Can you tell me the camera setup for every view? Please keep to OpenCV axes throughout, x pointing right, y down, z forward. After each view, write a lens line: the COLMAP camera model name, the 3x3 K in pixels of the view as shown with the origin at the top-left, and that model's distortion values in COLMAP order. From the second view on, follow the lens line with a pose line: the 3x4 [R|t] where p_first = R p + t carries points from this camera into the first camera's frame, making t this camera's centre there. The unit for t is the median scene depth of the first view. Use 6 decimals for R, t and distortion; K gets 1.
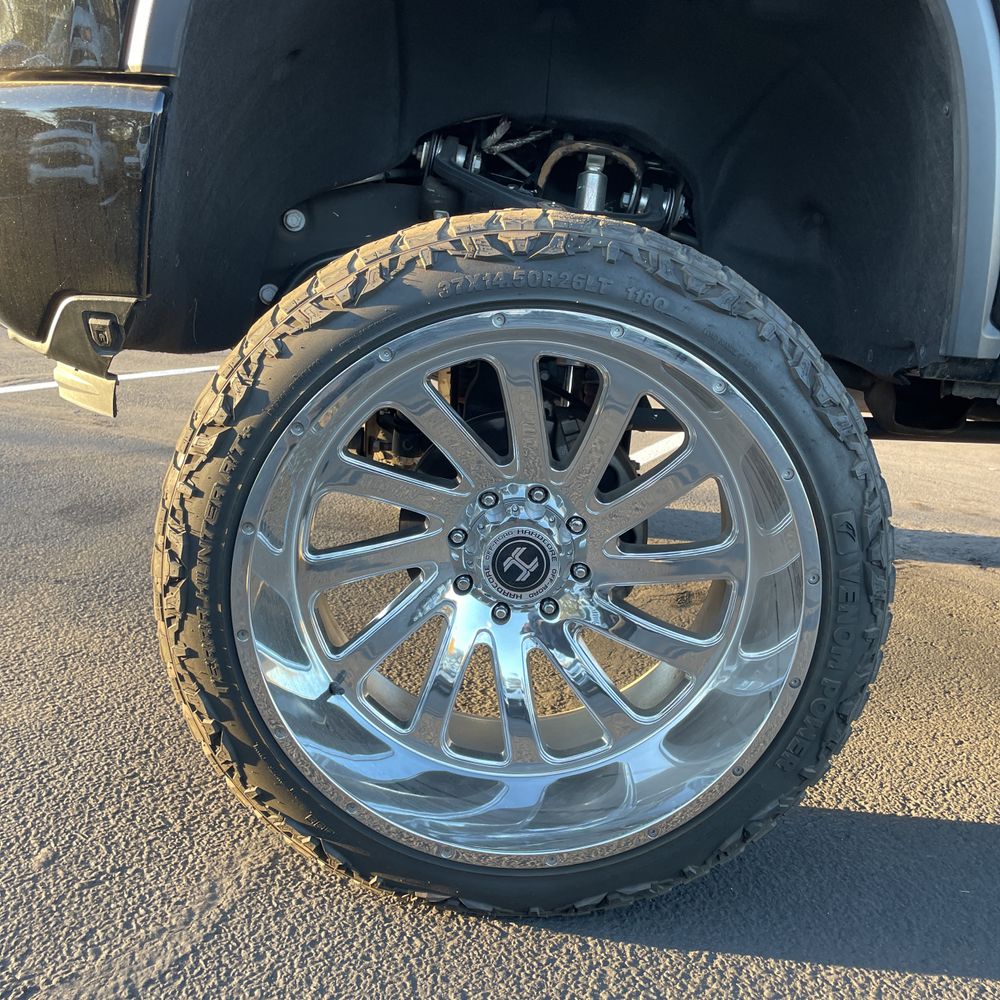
lens RADIAL K [[1024.1, 0, 481.8], [0, 1024.1, 471.9], [0, 0, 1]] dist [0.041648, 0.000000]
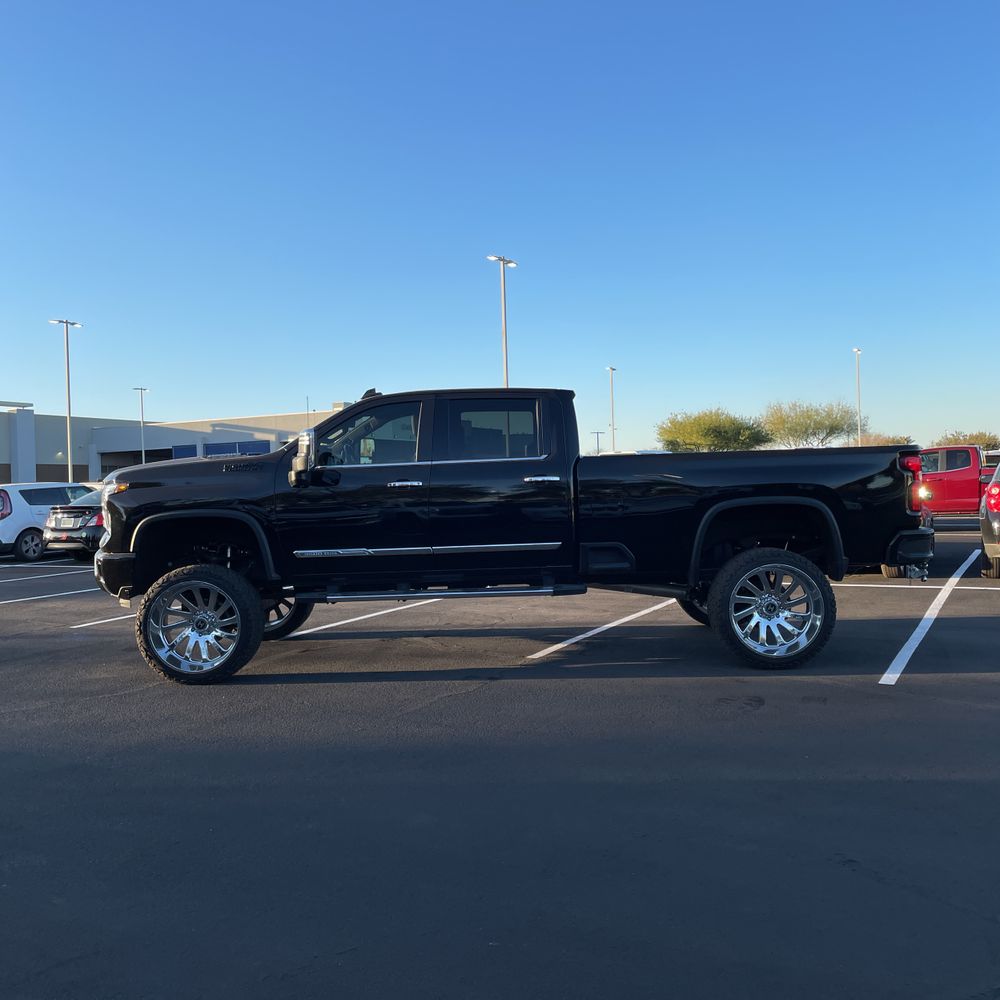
lens RADIAL K [[1024.1, 0, 499.9], [0, 1024.1, 493.4], [0, 0, 1]] dist [0.041648, 0.000000]
pose [[0.993438, -0.109994, -0.031340, 2.187940], [0.101441, 0.973962, -0.202752, 0.794940], [0.052825, 0.198242, 0.978728, -5.224028]]
